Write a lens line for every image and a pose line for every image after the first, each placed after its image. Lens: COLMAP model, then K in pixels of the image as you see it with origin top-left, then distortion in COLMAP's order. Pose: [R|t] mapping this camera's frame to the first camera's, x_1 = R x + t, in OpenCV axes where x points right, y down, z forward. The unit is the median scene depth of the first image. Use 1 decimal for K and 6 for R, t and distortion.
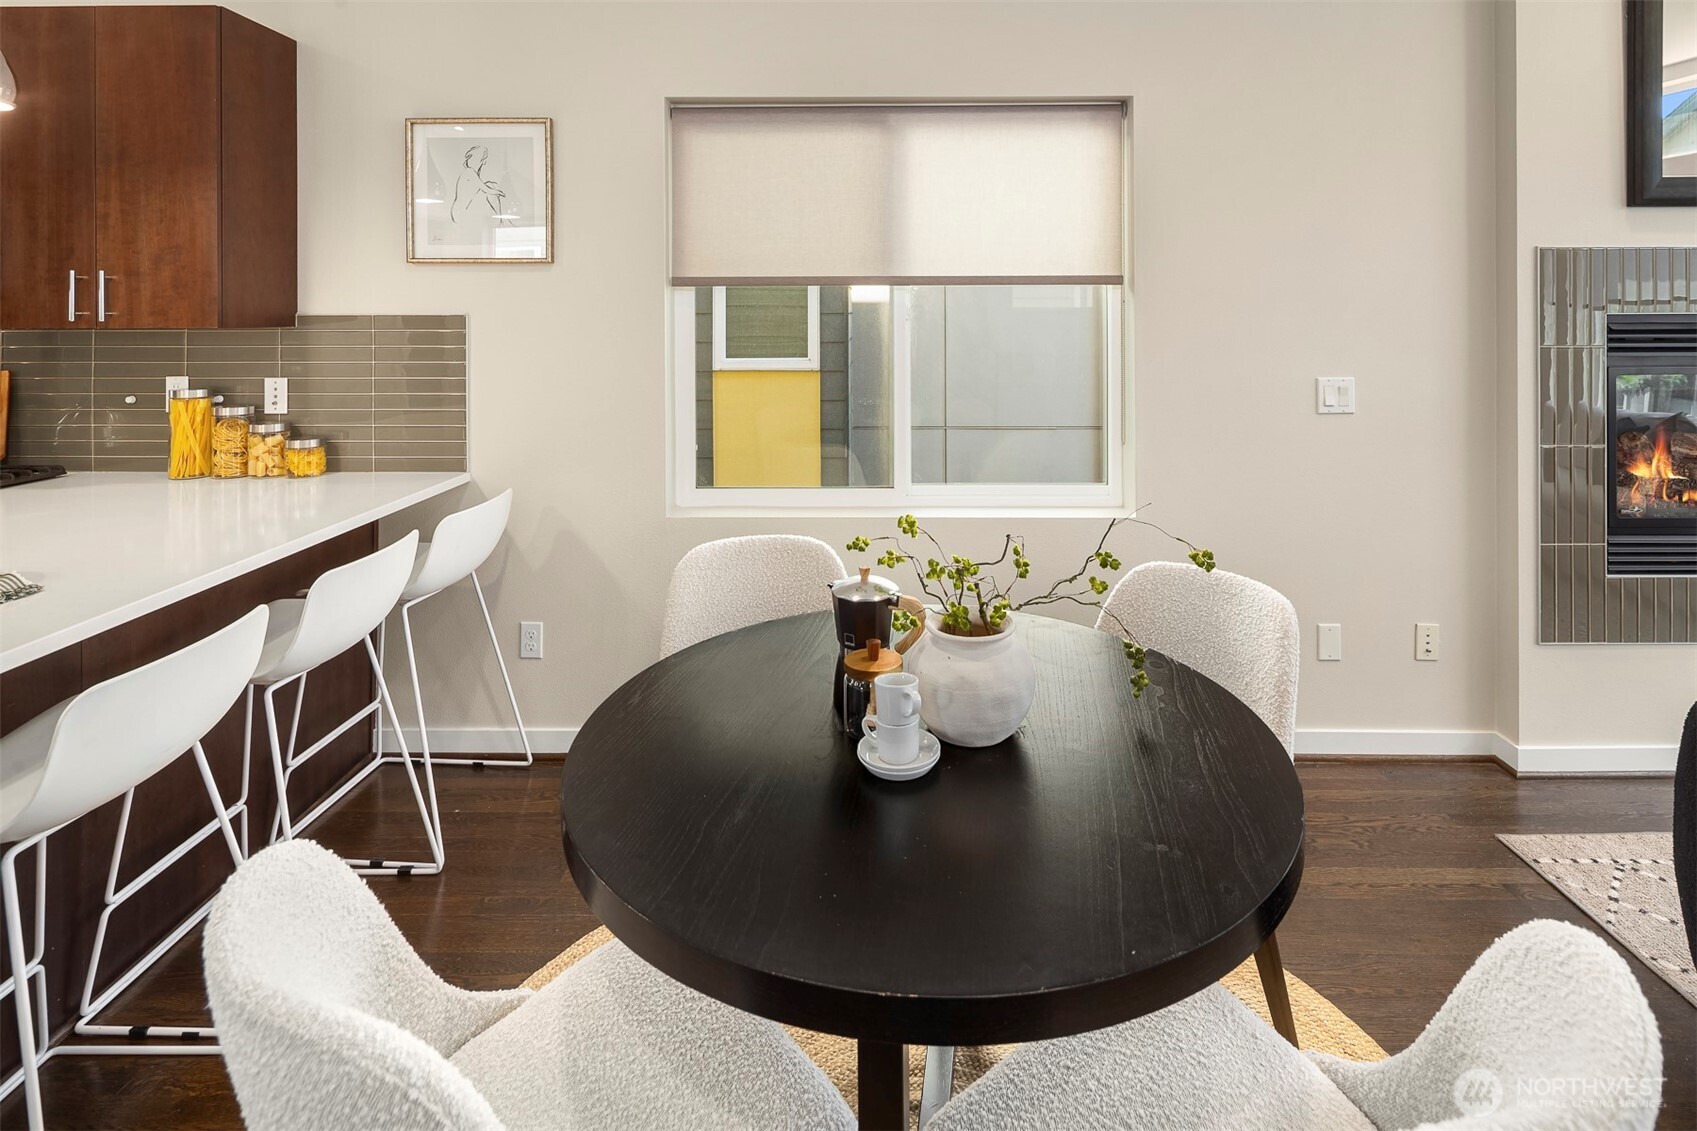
lens RADIAL K [[829.1, 0, 878.4], [0, 829.1, 309.2], [0, 0, 1]] dist [-0.000079, -0.001479]
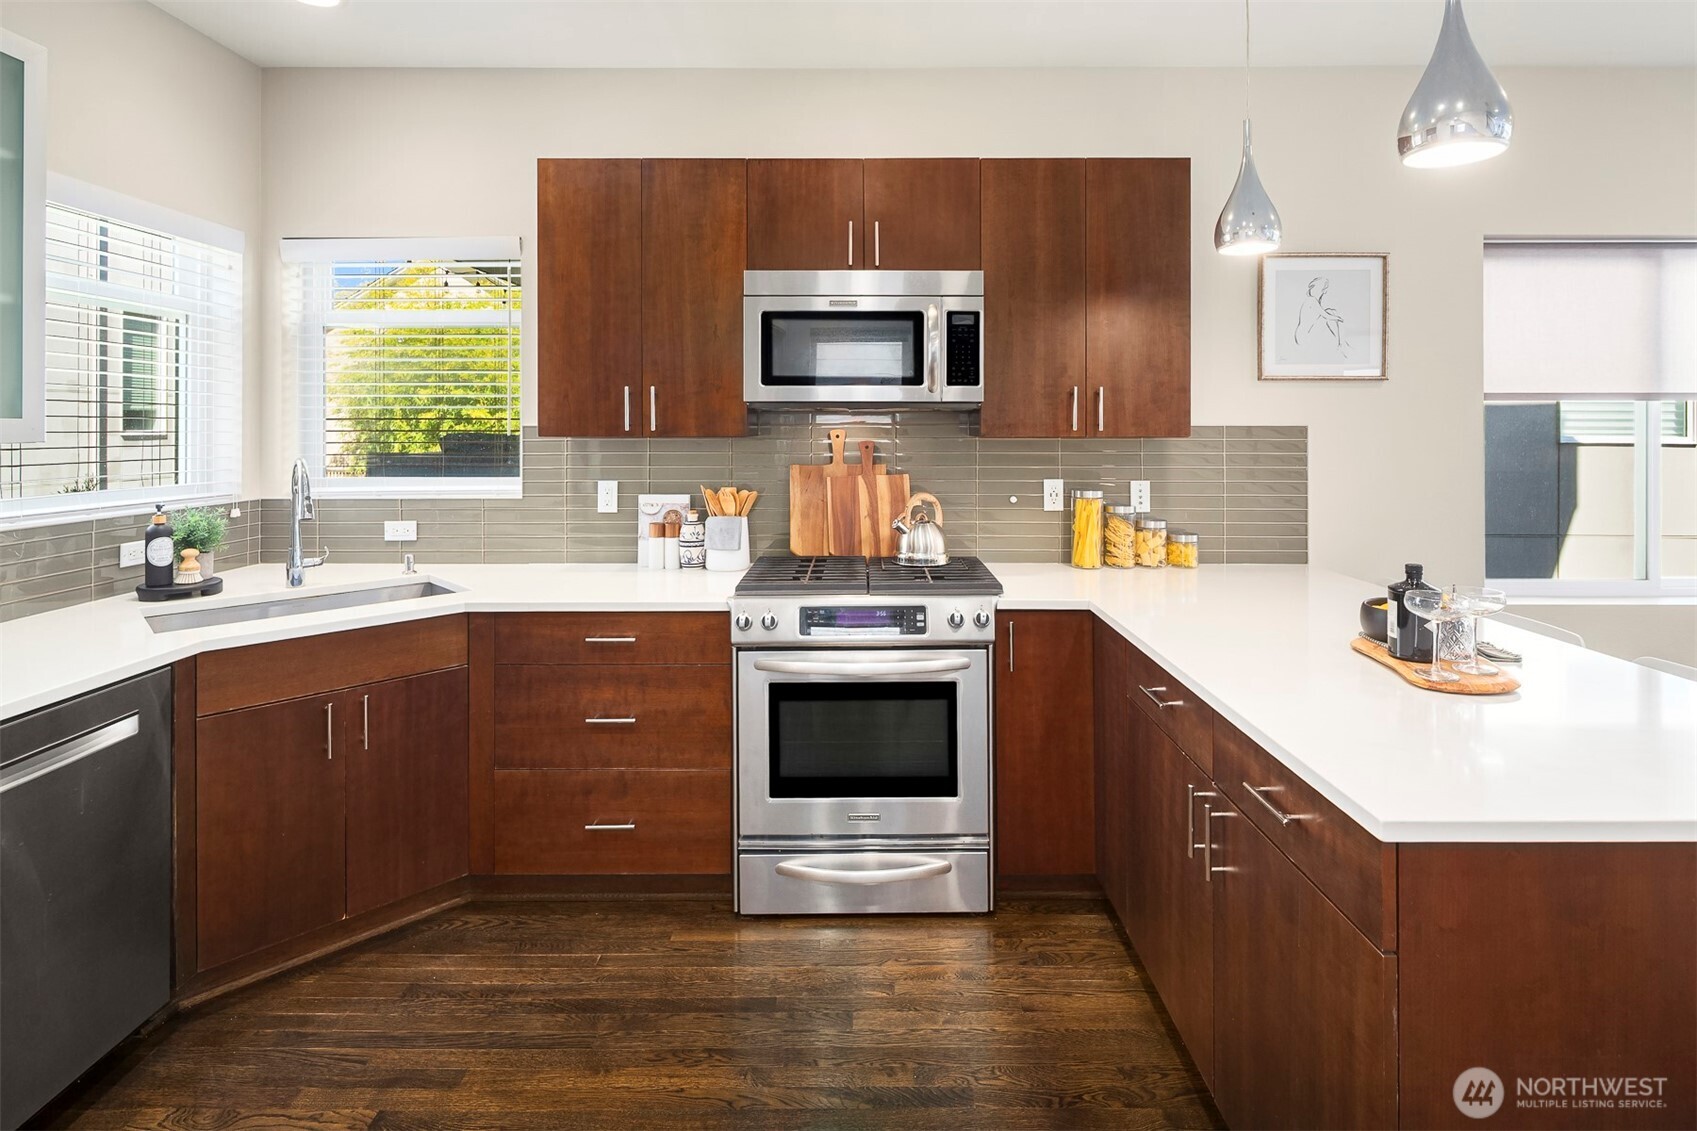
lens RADIAL K [[855.0, 0, 861.0], [0, 855.0, 419.7], [0, 0, 1]] dist [0.001869, -0.000469]
pose [[0.999995, 0.003007, 0.000994, -1.145127], [-0.003007, 0.999995, 0.000277, -0.000097], [-0.000993, -0.000280, 0.999999, -0.178208]]
